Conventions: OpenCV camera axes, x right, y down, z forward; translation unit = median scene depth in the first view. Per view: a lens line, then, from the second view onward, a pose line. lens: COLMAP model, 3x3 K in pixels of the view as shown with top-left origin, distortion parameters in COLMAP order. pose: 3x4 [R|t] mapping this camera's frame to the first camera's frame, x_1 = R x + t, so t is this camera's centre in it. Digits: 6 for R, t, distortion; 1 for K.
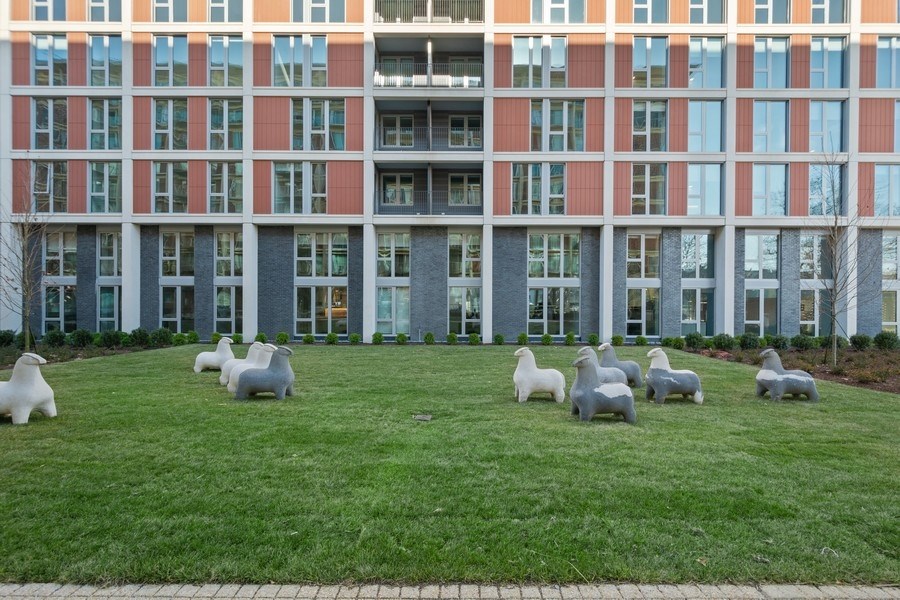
lens RADIAL K [[388.0, 0, 449.9], [0, 388.0, 312.6], [0, 0, 1]] dist [0.003795, -0.000003]
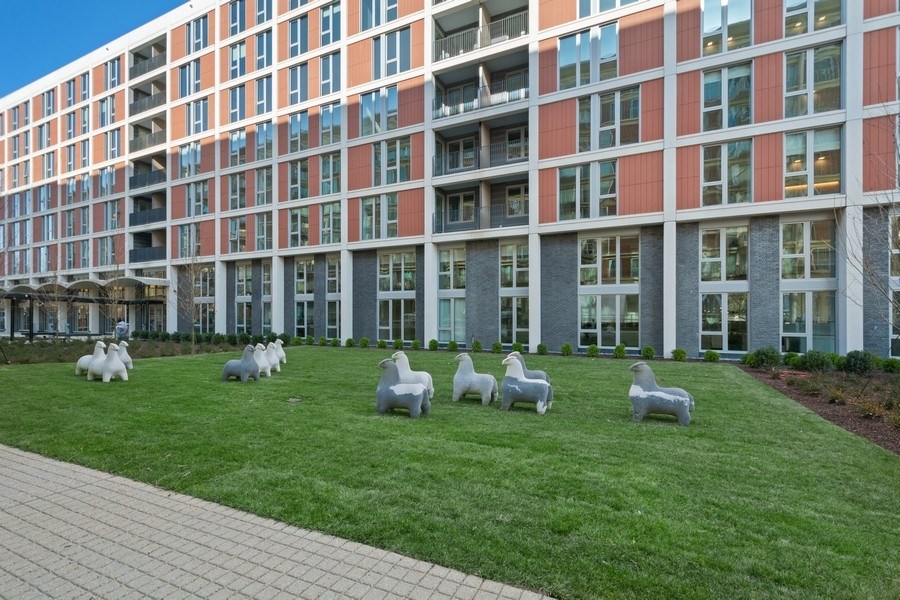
lens RADIAL K [[396.9, 0, 463.0], [0, 396.9, 317.9], [0, 0, 1]] dist [0.010495, -0.000248]
pose [[0.911236, -0.001658, -0.411880, 0.351595], [-0.003505, 0.999924, -0.011778, 0.001589], [0.411869, 0.012176, 0.911162, -0.000966]]
